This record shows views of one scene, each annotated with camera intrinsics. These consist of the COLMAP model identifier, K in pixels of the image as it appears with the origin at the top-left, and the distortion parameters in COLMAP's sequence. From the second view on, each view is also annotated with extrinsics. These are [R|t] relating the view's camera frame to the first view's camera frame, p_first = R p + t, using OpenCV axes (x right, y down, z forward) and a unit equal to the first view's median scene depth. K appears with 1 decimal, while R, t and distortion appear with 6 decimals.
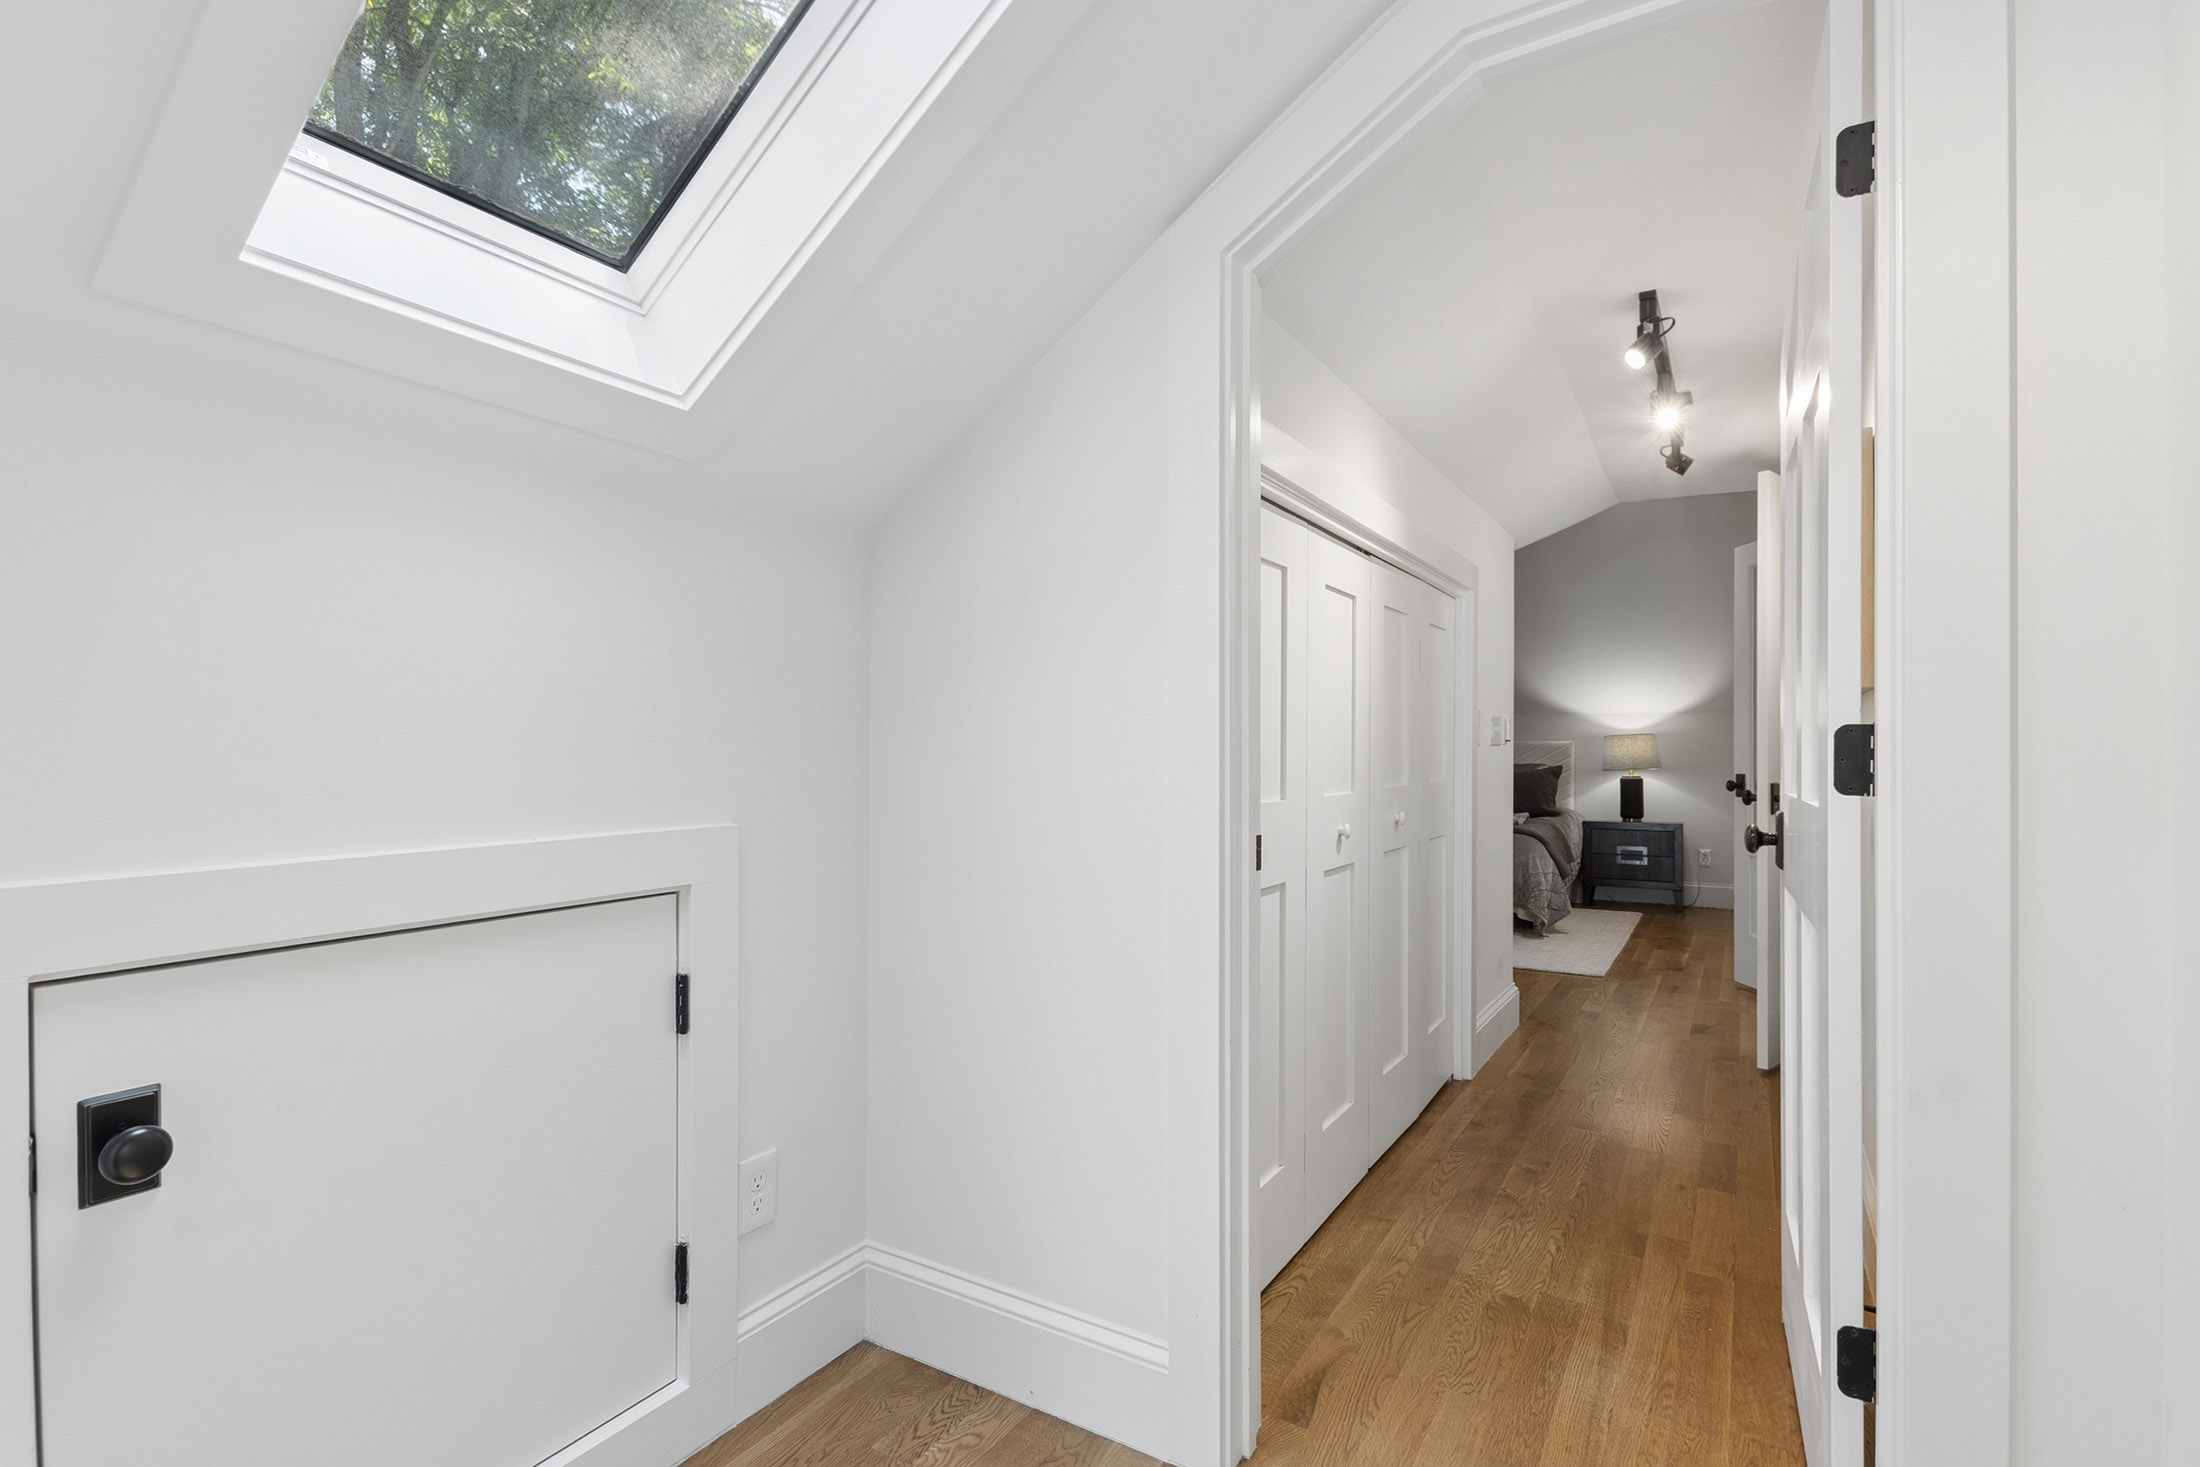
lens RADIAL K [[1060.3, 0, 1097.5], [0, 1060.3, 739.0], [0, 0, 1]] dist [0.000178, 0.000110]
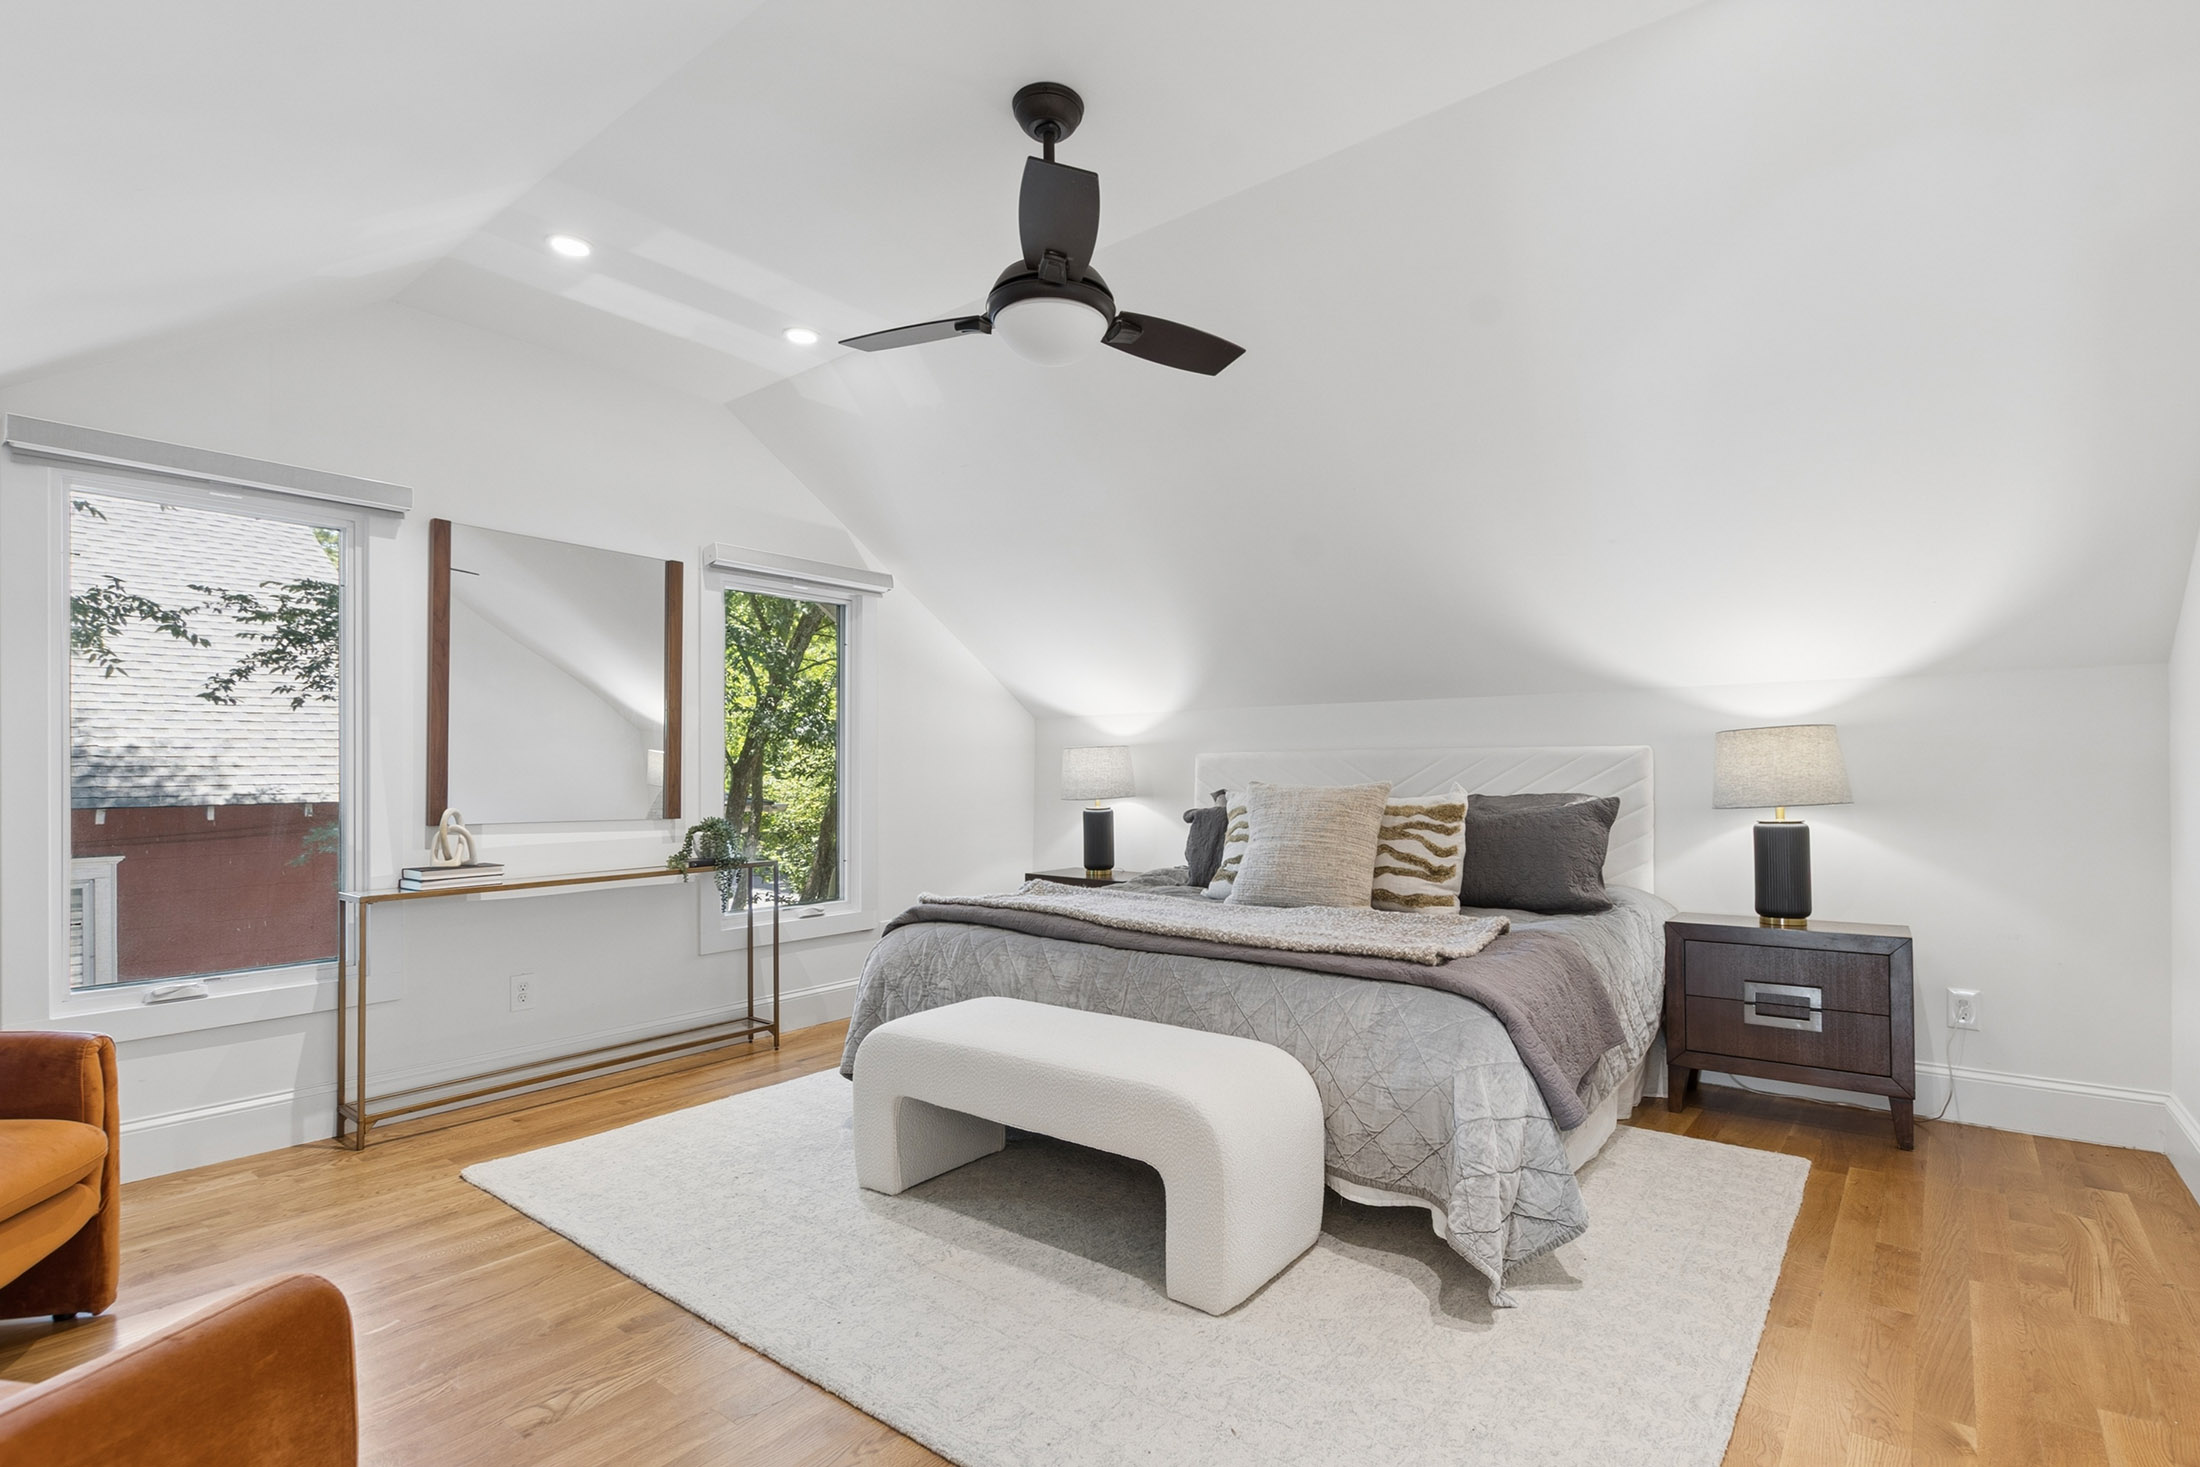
lens RADIAL K [[1060.3, 0, 1100.7], [0, 1060.3, 748.5], [0, 0, 1]] dist [0.000178, 0.000110]
pose [[0.992440, -0.007182, -0.122521, 0.279382], [0.005981, 0.999930, -0.010163, 0.007168], [0.122586, 0.009354, 0.992414, 0.531580]]
